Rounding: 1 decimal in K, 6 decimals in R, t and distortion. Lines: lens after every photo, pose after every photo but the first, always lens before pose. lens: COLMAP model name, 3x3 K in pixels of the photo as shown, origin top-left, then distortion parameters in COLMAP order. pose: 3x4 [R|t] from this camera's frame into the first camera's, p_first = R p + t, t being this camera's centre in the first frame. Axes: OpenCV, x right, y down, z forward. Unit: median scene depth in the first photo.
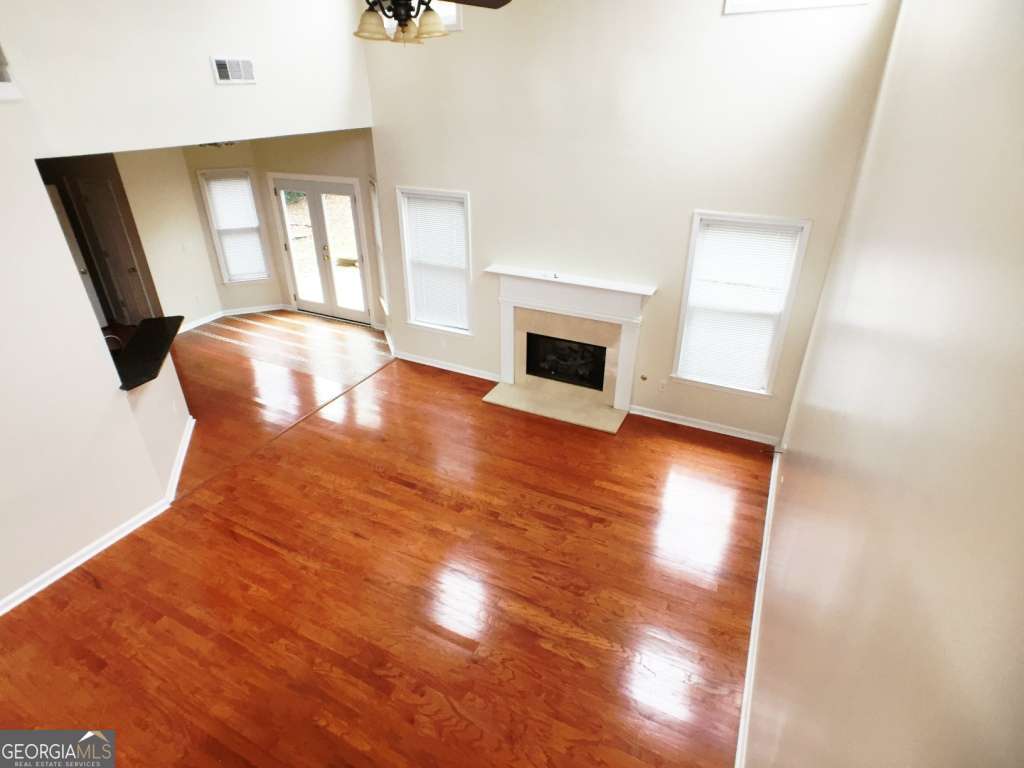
lens RADIAL K [[553.6, 0, 504.1], [0, 553.6, 379.7], [0, 0, 1]] dist [-0.039143, 0.035987]
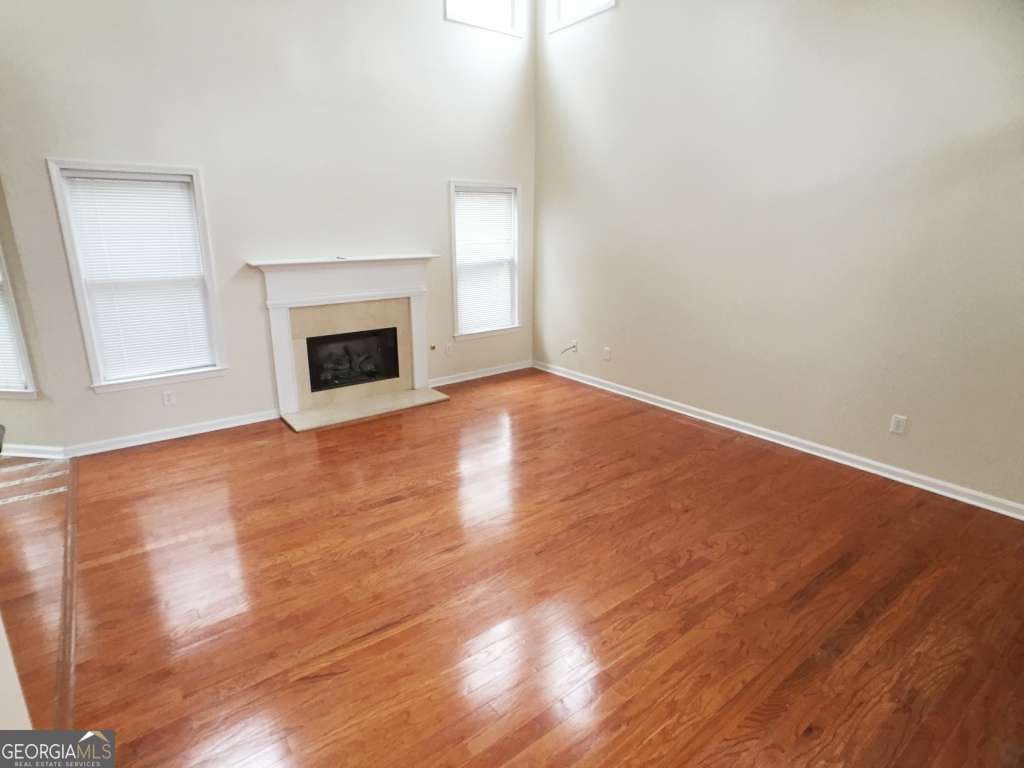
lens RADIAL K [[553.6, 0, 504.1], [0, 553.6, 379.7], [0, 0, 1]] dist [-0.039143, 0.035987]
pose [[0.442295, -0.239481, 0.864305, -0.543150], [0.419192, 0.907150, 0.036837, 0.063319], [-0.792876, 0.346017, 0.501617, 0.361722]]
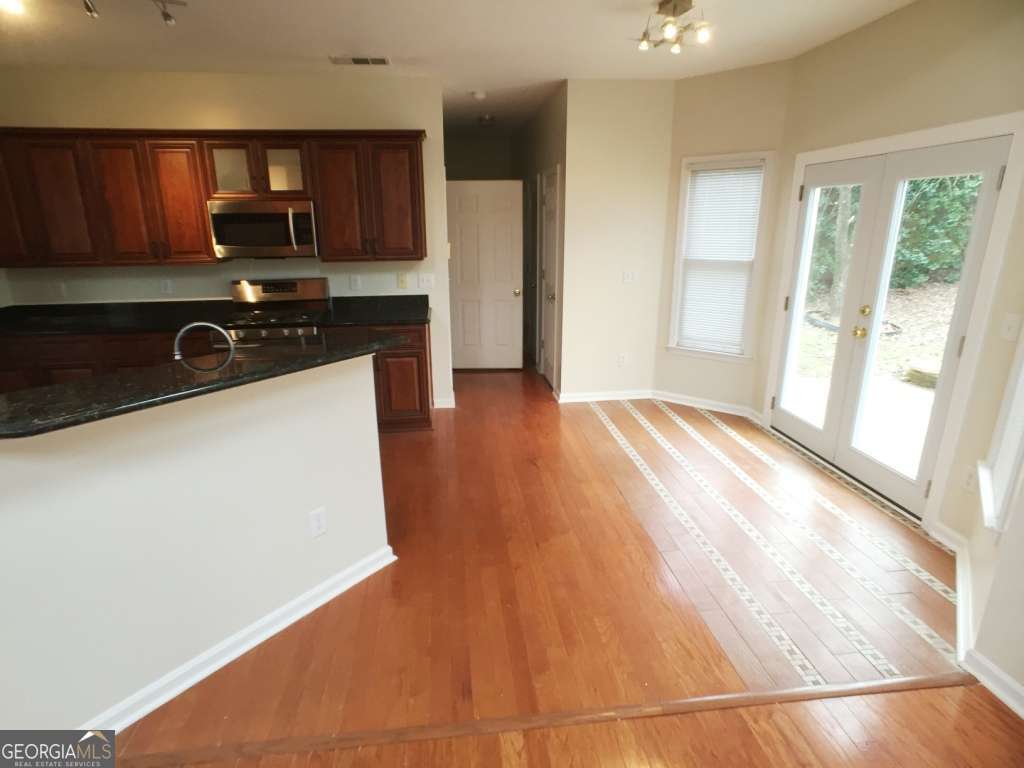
lens RADIAL K [[553.6, 0, 504.1], [0, 553.6, 379.7], [0, 0, 1]] dist [-0.039143, 0.035987]
pose [[0.547389, 0.235411, -0.803086, -0.152912], [-0.388470, 0.921446, 0.005322, -0.101665], [0.741253, 0.309061, 0.595840, 0.687834]]
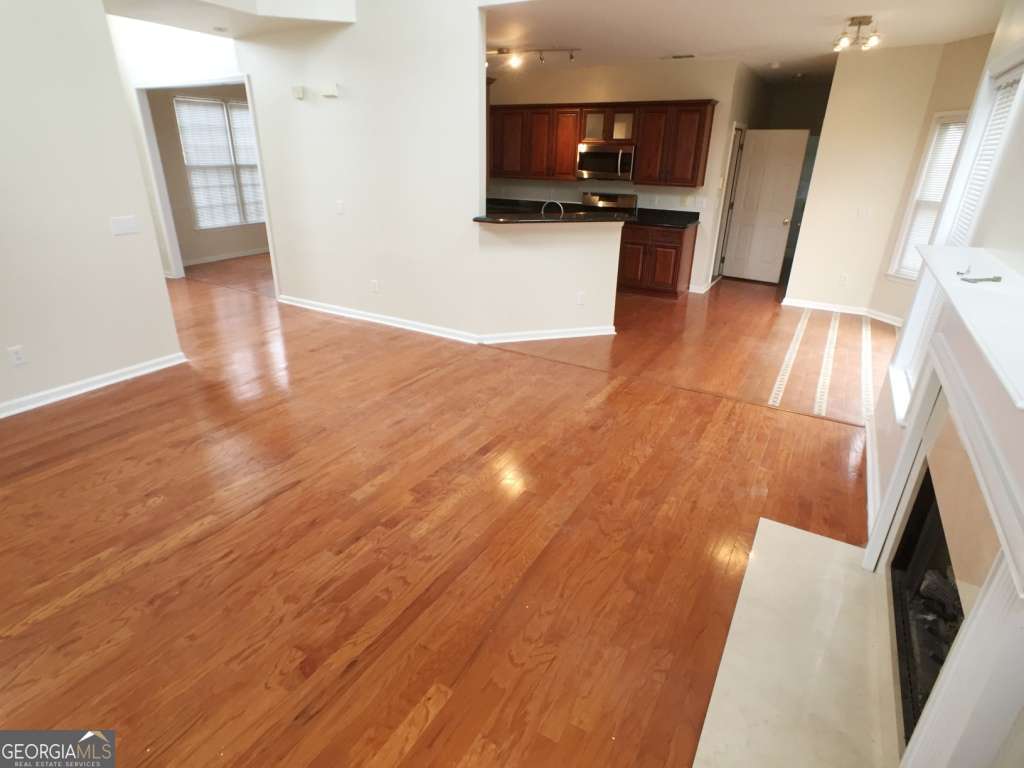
lens RADIAL K [[553.6, 0, 504.1], [0, 553.6, 379.7], [0, 0, 1]] dist [-0.039143, 0.035987]
pose [[-0.069015, 0.388163, -0.919003, 0.339066], [-0.480861, 0.794180, 0.371553, -0.118645], [0.874077, 0.467555, 0.131842, 0.691467]]
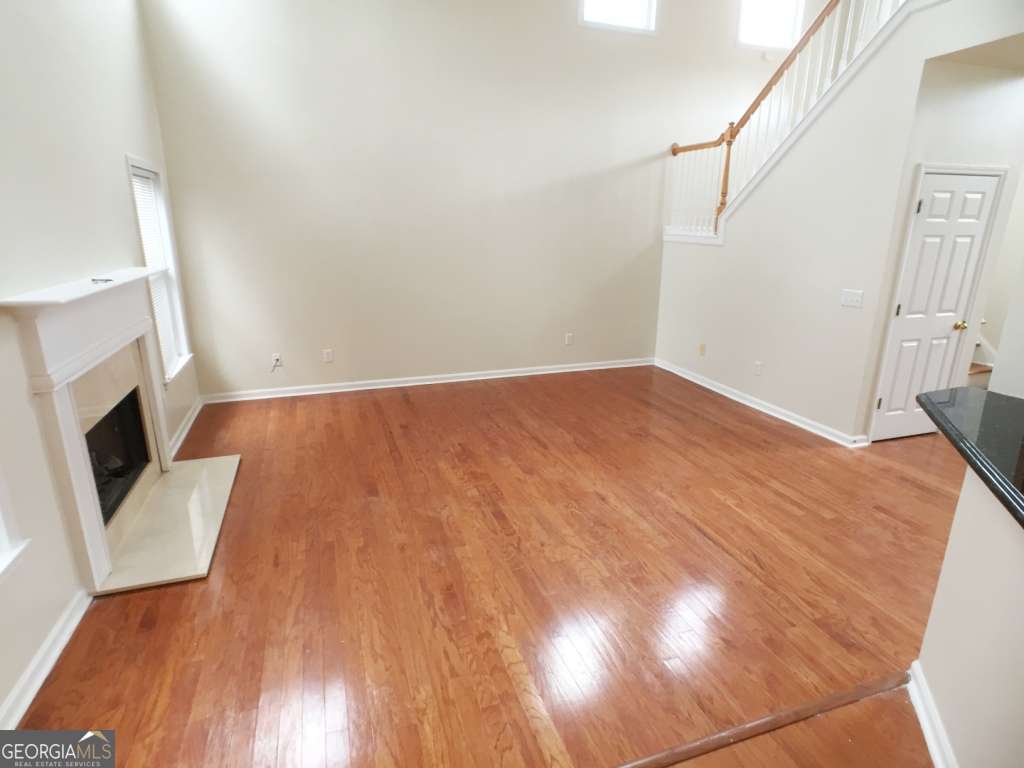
lens RADIAL K [[553.6, 0, 504.1], [0, 553.6, 379.7], [0, 0, 1]] dist [-0.039143, 0.035987]
pose [[-0.716565, -0.189524, 0.671279, -0.469147], [0.324727, 0.761088, 0.561514, -0.248720], [-0.617322, 0.620344, -0.483825, 0.952277]]
